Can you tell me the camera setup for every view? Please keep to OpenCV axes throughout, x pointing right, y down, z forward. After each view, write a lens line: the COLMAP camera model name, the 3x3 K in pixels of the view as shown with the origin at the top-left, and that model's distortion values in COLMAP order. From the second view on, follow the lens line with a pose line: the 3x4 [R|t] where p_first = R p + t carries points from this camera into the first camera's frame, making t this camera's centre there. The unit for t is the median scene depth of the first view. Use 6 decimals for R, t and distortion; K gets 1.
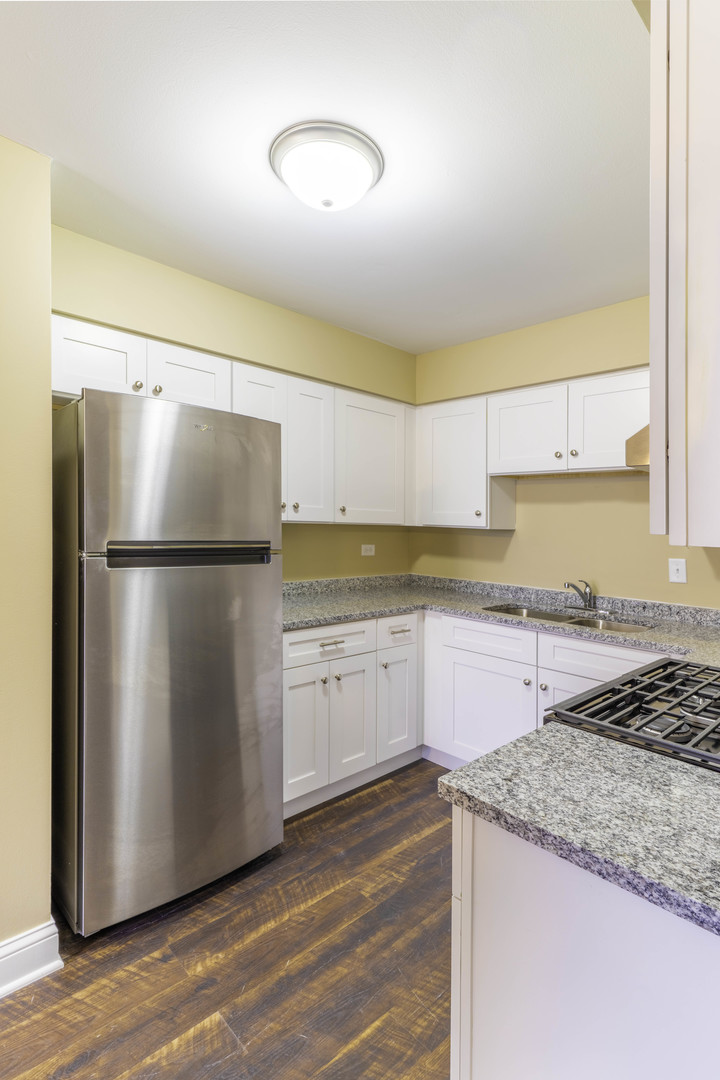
lens RADIAL K [[520.4, 0, 353.2], [0, 520.4, 530.3], [0, 0, 1]] dist [0.006380, -0.002415]
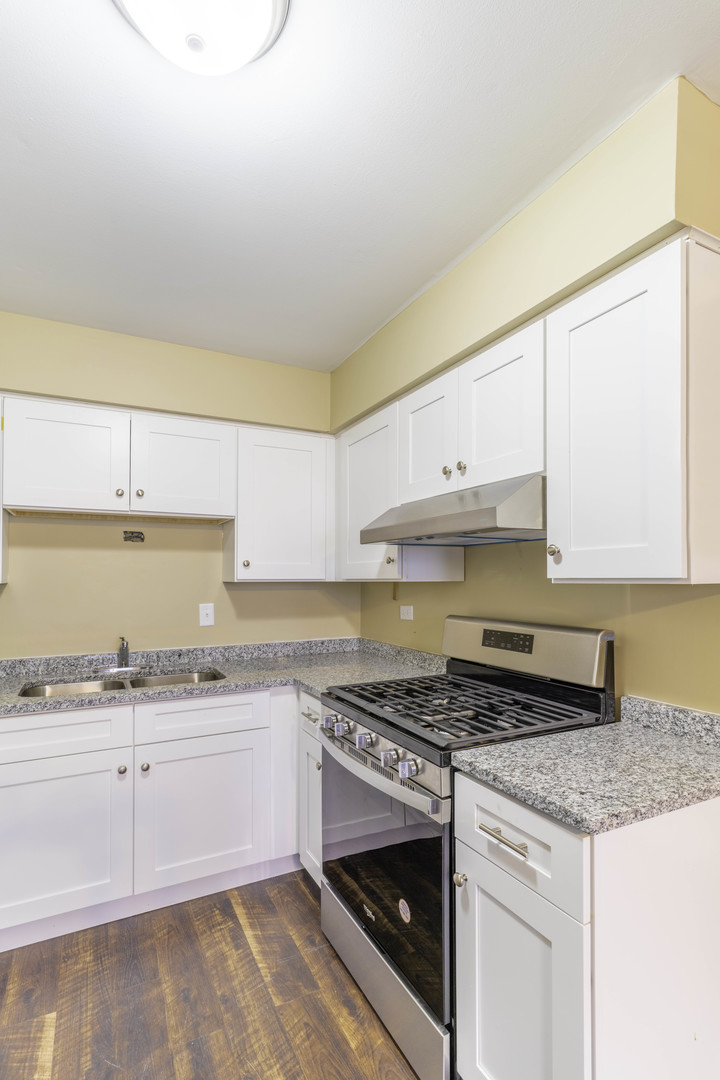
lens RADIAL K [[520.4, 0, 389.3], [0, 520.4, 577.3], [0, 0, 1]] dist [0.006380, -0.002415]
pose [[0.288574, -0.030247, 0.956980, -0.426024], [0.028328, 0.999333, 0.023043, -0.020133], [-0.957039, 0.020460, 0.289238, 0.488016]]
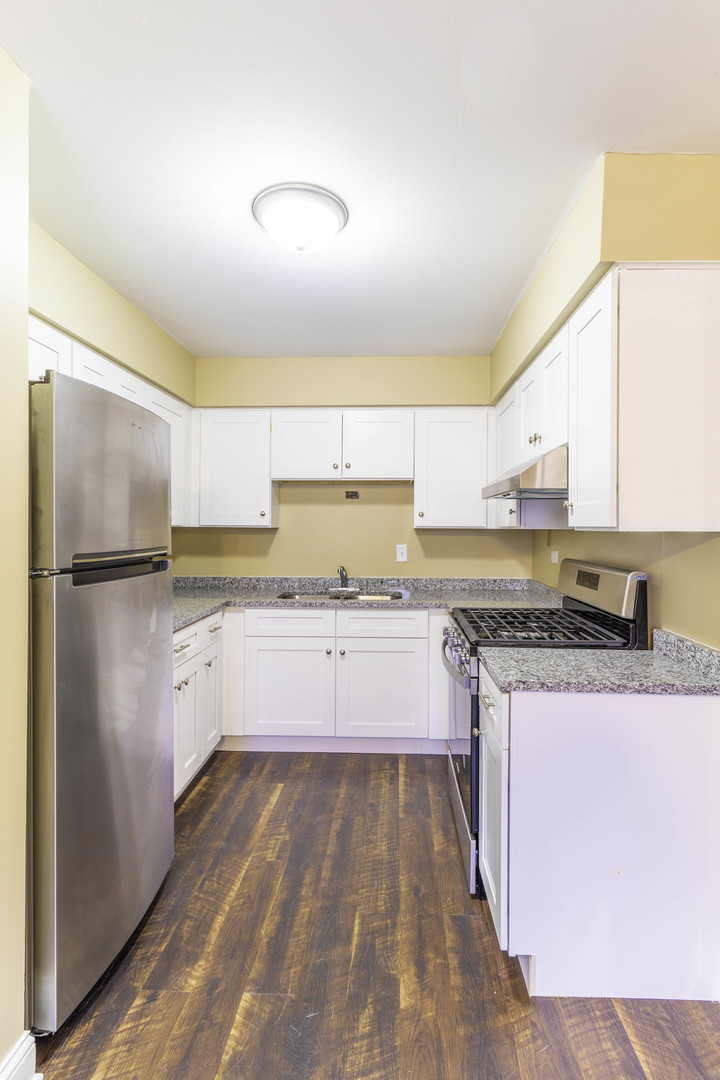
lens RADIAL K [[520.4, 0, 386.2], [0, 520.4, 535.8], [0, 0, 1]] dist [0.006380, -0.002415]
pose [[0.720981, -0.040316, 0.691781, -0.548173], [0.029166, 0.999187, 0.027834, -0.014154], [-0.692341, 0.000109, 0.721571, 0.031295]]
